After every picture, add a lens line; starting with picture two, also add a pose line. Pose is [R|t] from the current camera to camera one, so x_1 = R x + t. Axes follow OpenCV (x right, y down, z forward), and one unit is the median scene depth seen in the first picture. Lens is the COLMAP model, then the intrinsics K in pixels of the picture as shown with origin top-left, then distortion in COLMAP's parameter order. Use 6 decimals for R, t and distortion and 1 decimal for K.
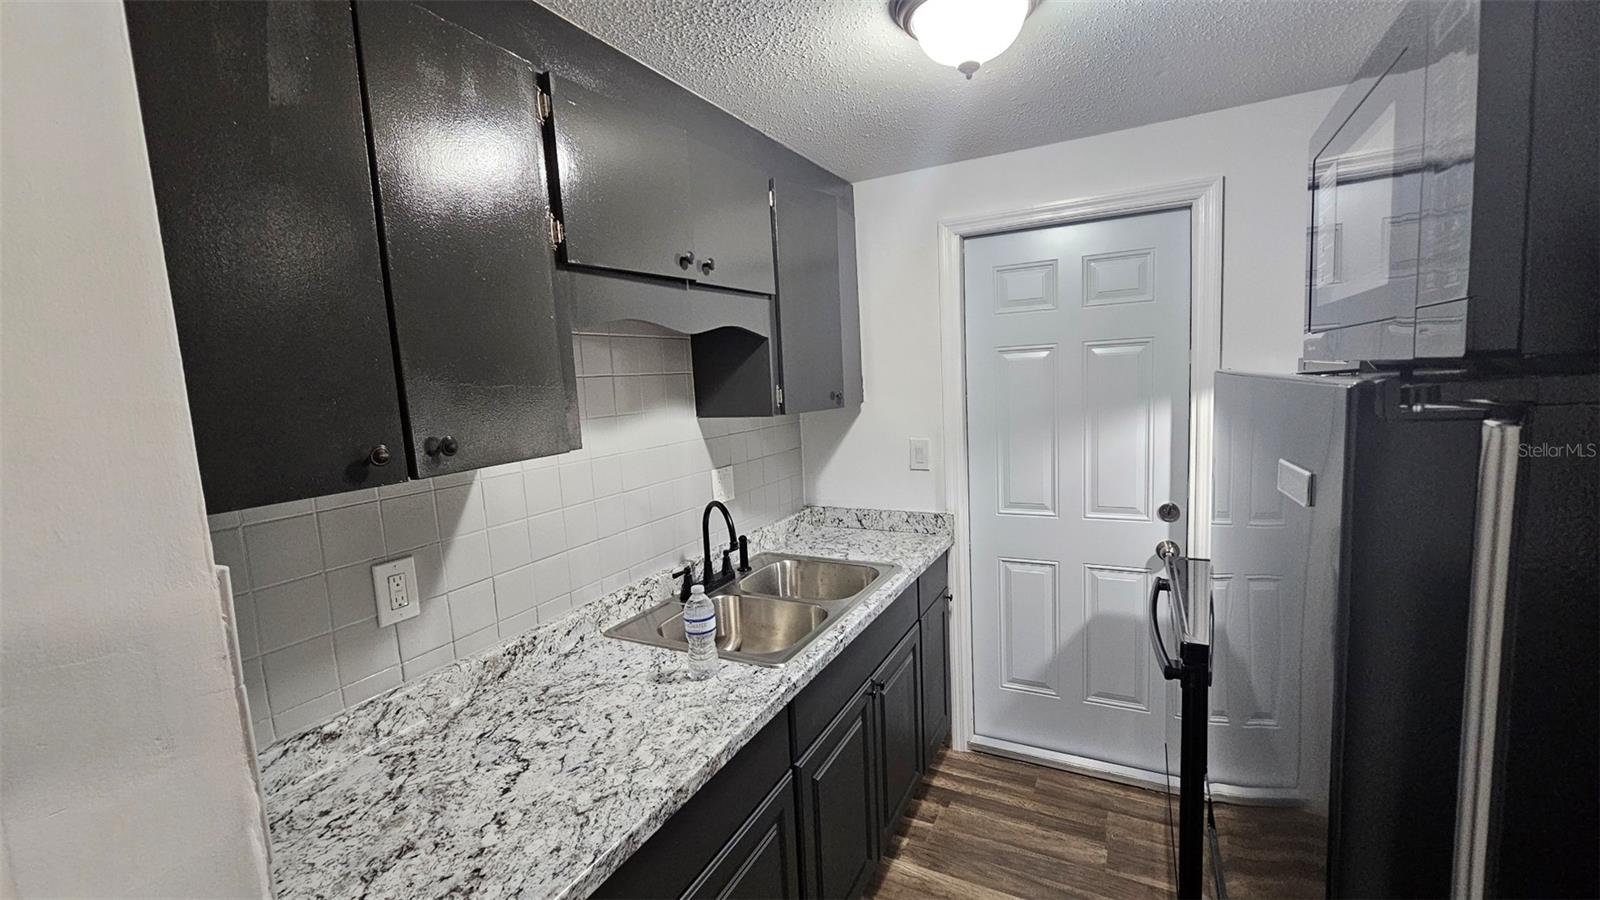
lens RADIAL K [[659.7, 0, 797.8], [0, 659.7, 450.5], [0, 0, 1]] dist [0.002340, 0.000741]
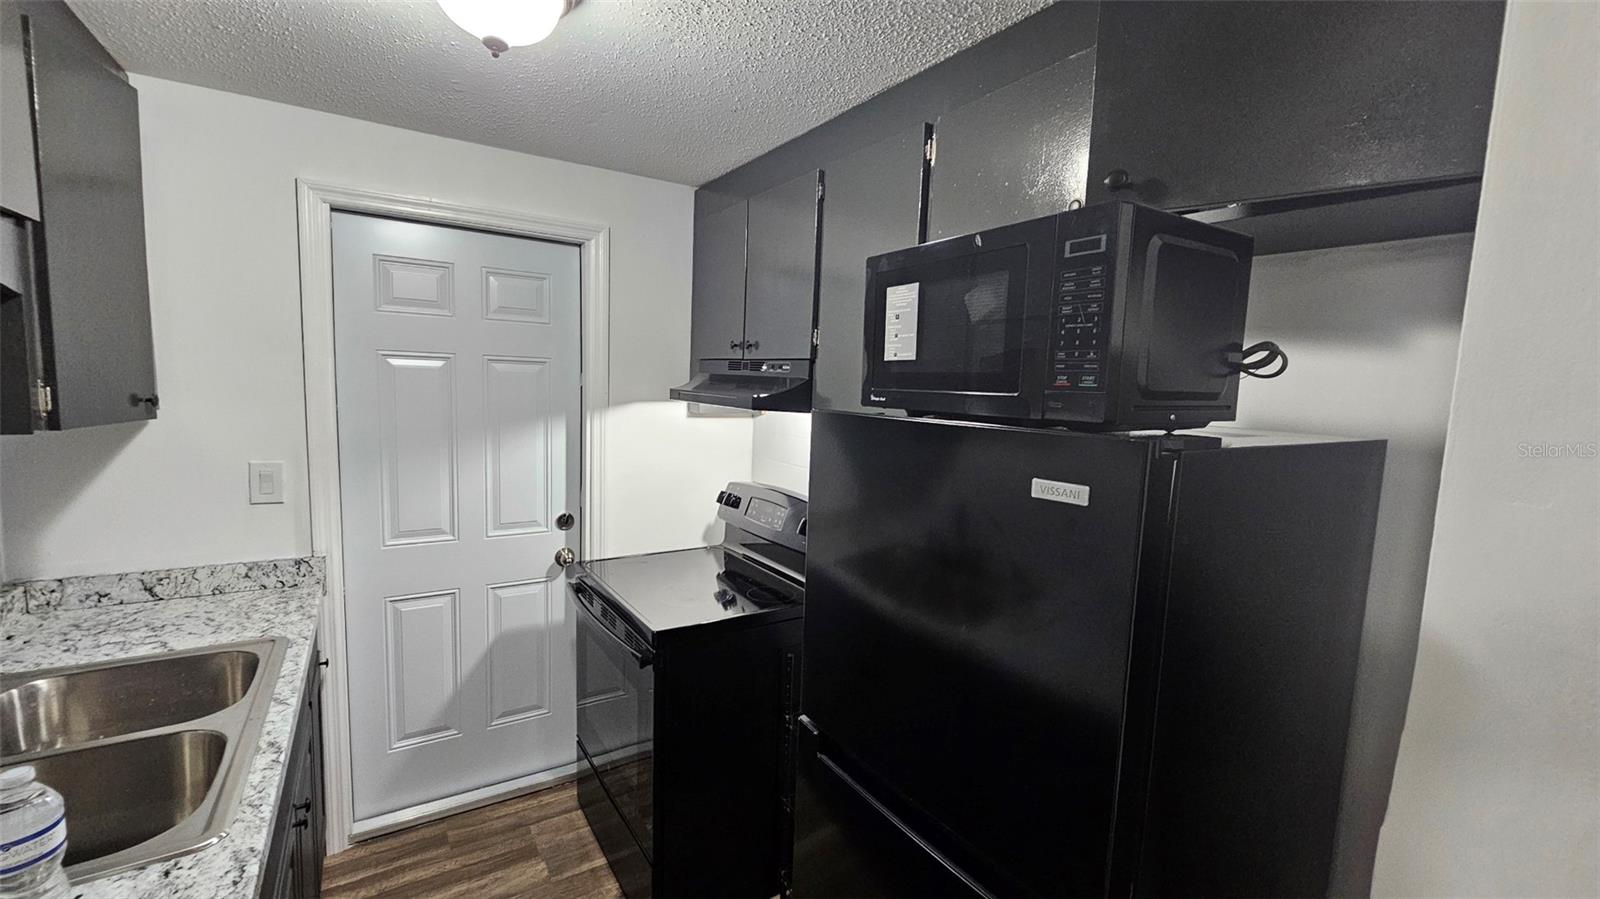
lens RADIAL K [[659.7, 0, 797.8], [0, 659.7, 450.0], [0, 0, 1]] dist [0.002340, 0.000741]
pose [[0.491834, -0.022184, 0.870406, -0.180563], [0.033153, 0.999428, 0.006739, -0.017114], [-0.870057, 0.025542, 0.492288, 0.127055]]
